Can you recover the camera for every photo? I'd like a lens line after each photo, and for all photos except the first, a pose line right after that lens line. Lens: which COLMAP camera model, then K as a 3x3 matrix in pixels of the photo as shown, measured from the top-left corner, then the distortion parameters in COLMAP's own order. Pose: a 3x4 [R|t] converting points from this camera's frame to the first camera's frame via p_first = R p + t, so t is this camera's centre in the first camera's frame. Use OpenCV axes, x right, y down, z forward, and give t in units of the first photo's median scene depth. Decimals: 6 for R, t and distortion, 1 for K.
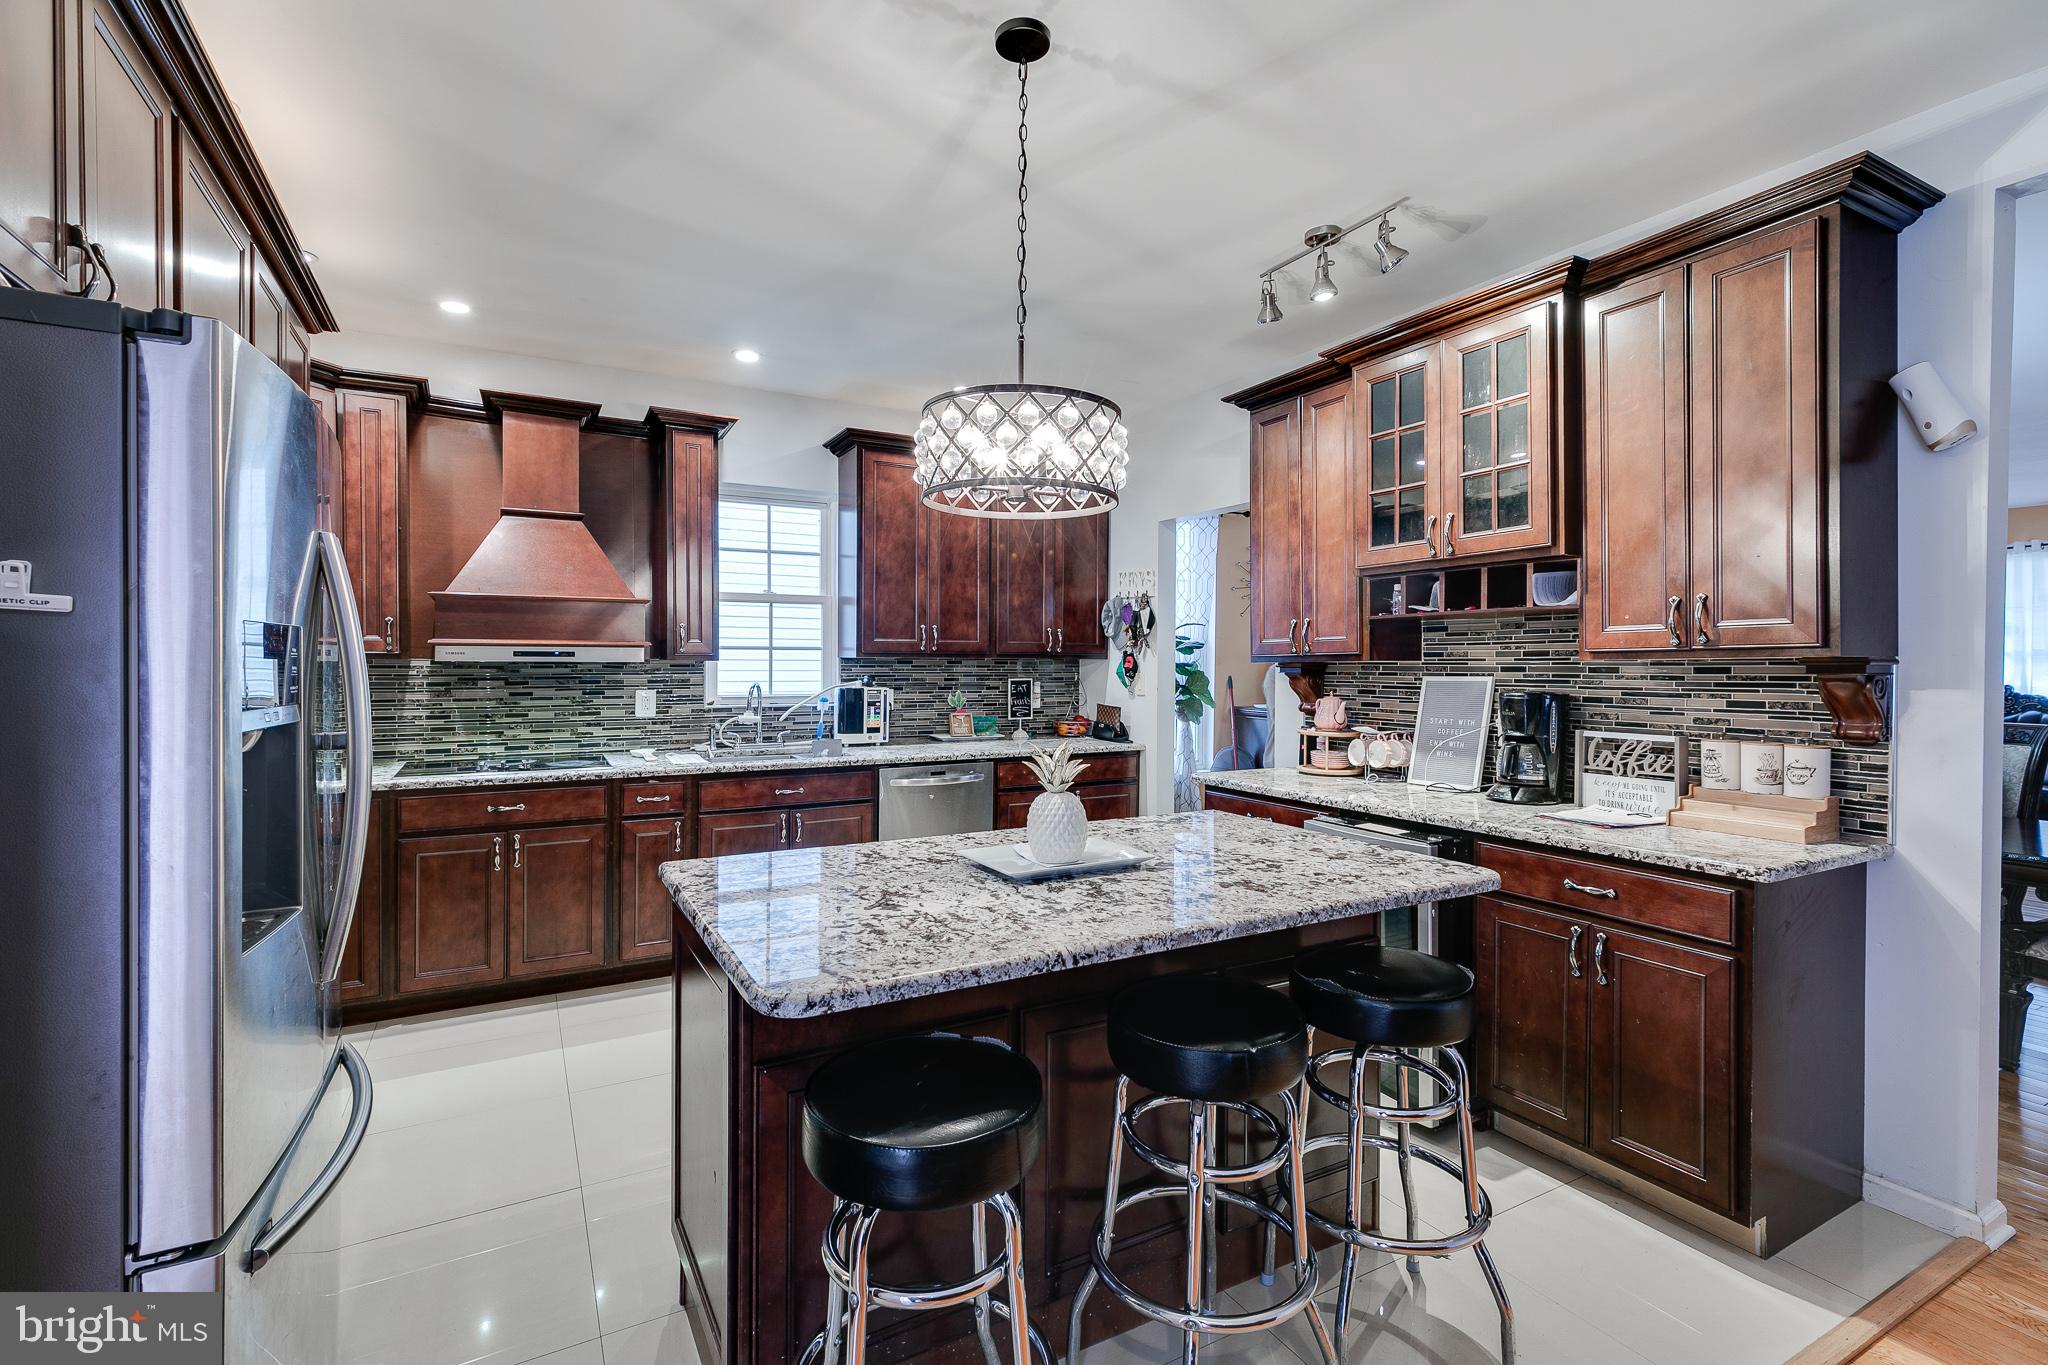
lens RADIAL K [[928.1, 0, 1036.0], [0, 928.1, 666.3], [0, 0, 1]] dist [0.000545, 0.000194]
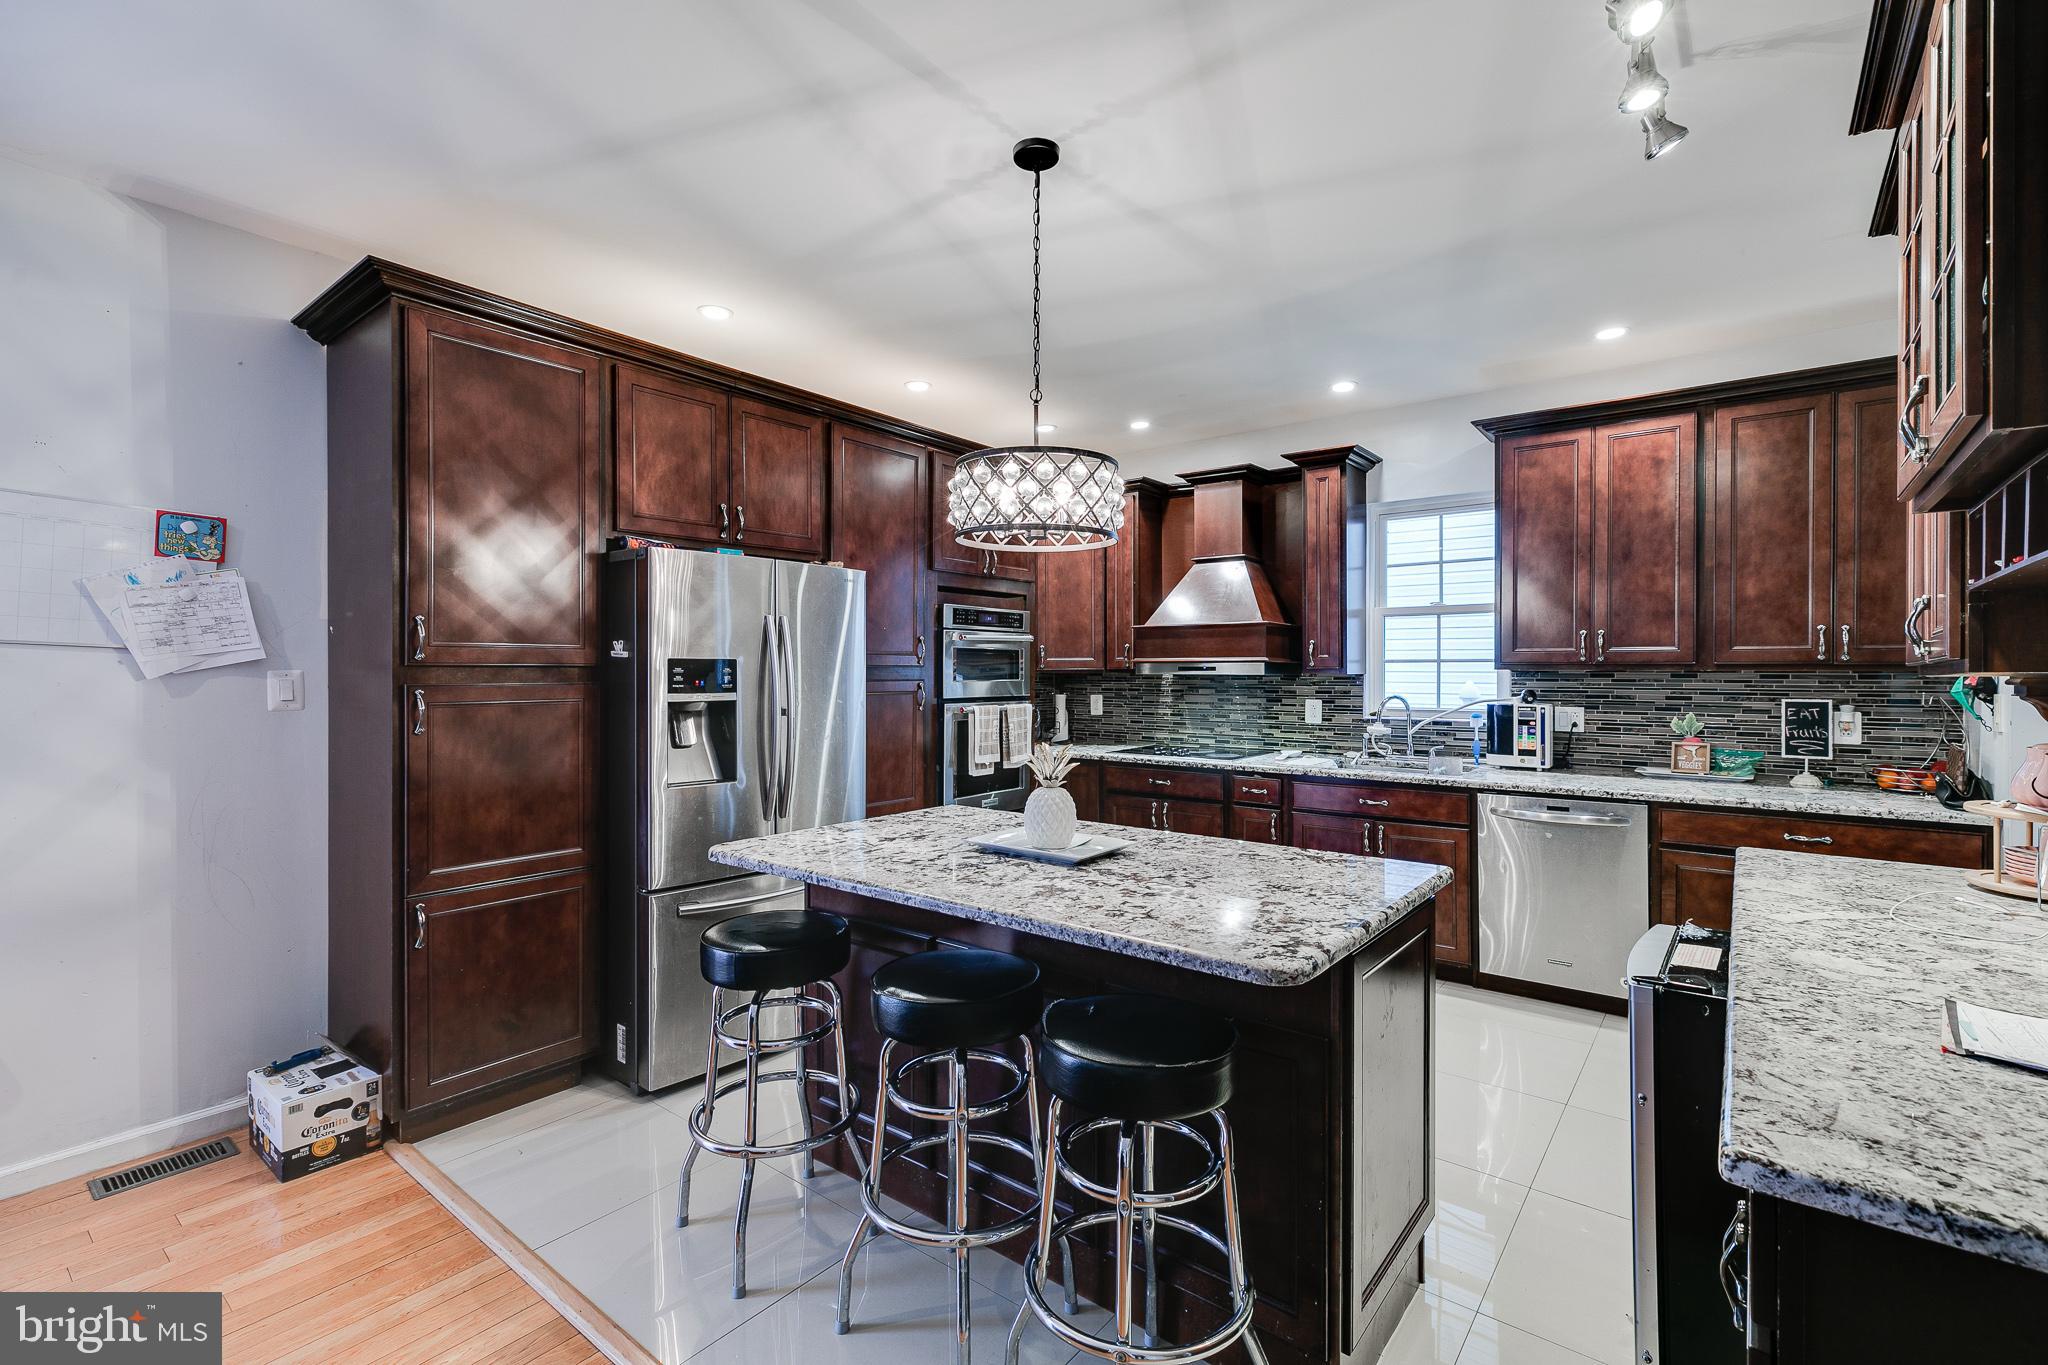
lens RADIAL K [[928.1, 0, 1027.4], [0, 928.1, 674.7], [0, 0, 1]] dist [0.000545, 0.000194]
pose [[0.371776, 0.000665, -0.928322, 0.485700], [-0.005212, 0.999985, -0.001371, -0.001378], [0.928308, 0.005348, 0.371774, 0.244732]]
